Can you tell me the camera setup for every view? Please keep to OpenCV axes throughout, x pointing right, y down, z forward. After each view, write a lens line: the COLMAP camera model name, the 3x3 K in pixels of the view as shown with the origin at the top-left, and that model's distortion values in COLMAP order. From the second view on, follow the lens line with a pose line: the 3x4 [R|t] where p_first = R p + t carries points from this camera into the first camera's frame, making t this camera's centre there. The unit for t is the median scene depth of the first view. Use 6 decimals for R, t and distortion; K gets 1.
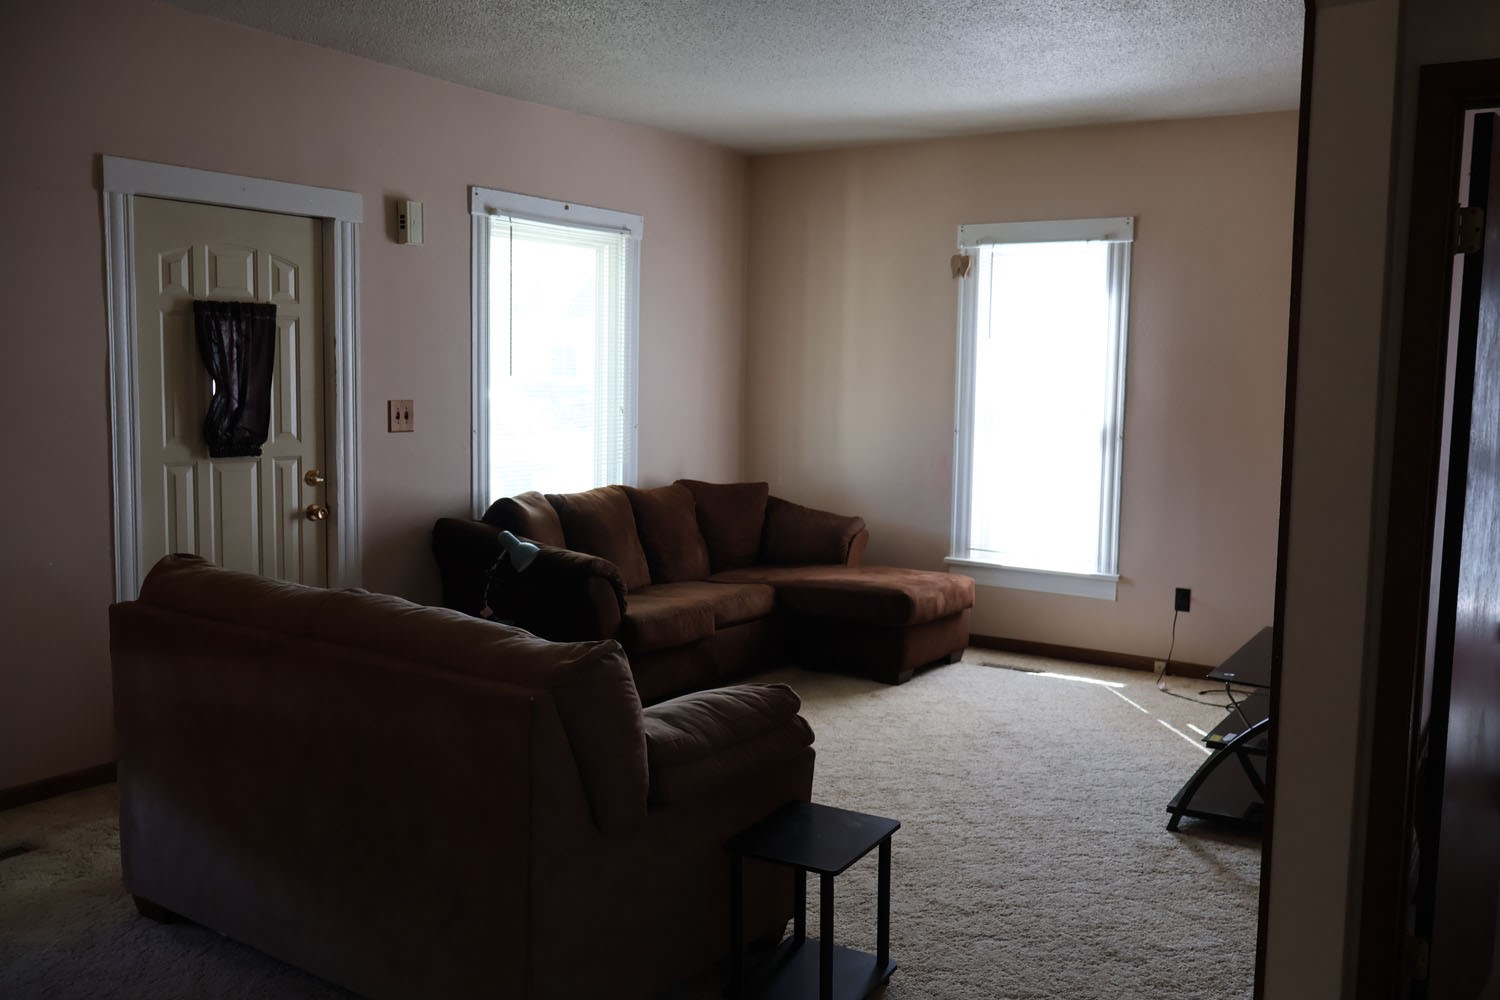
lens RADIAL K [[1279.2, 0, 713.9], [0, 1279.2, 498.3], [0, 0, 1]] dist [-0.002466, 0.000720]
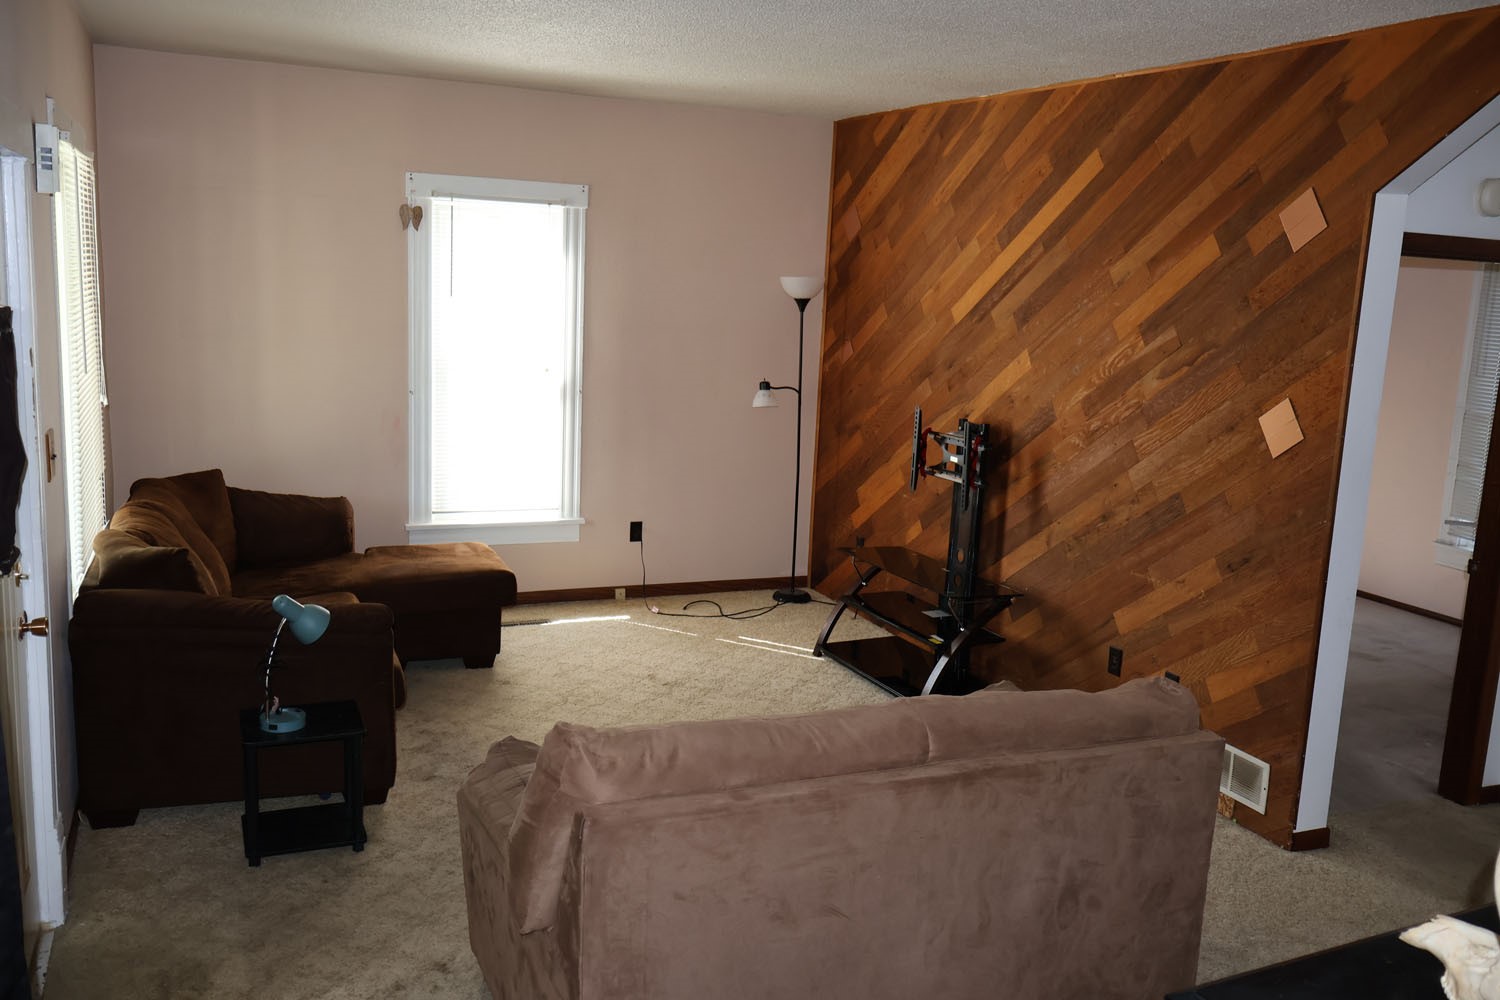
lens RADIAL K [[1279.2, 0, 713.9], [0, 1279.2, 498.3], [0, 0, 1]] dist [-0.002466, 0.000720]
pose [[0.551341, -0.138088, 0.822773, -0.521440], [0.055269, 0.990086, 0.129133, -0.092100], [-0.832447, -0.025723, 0.553507, 0.308974]]
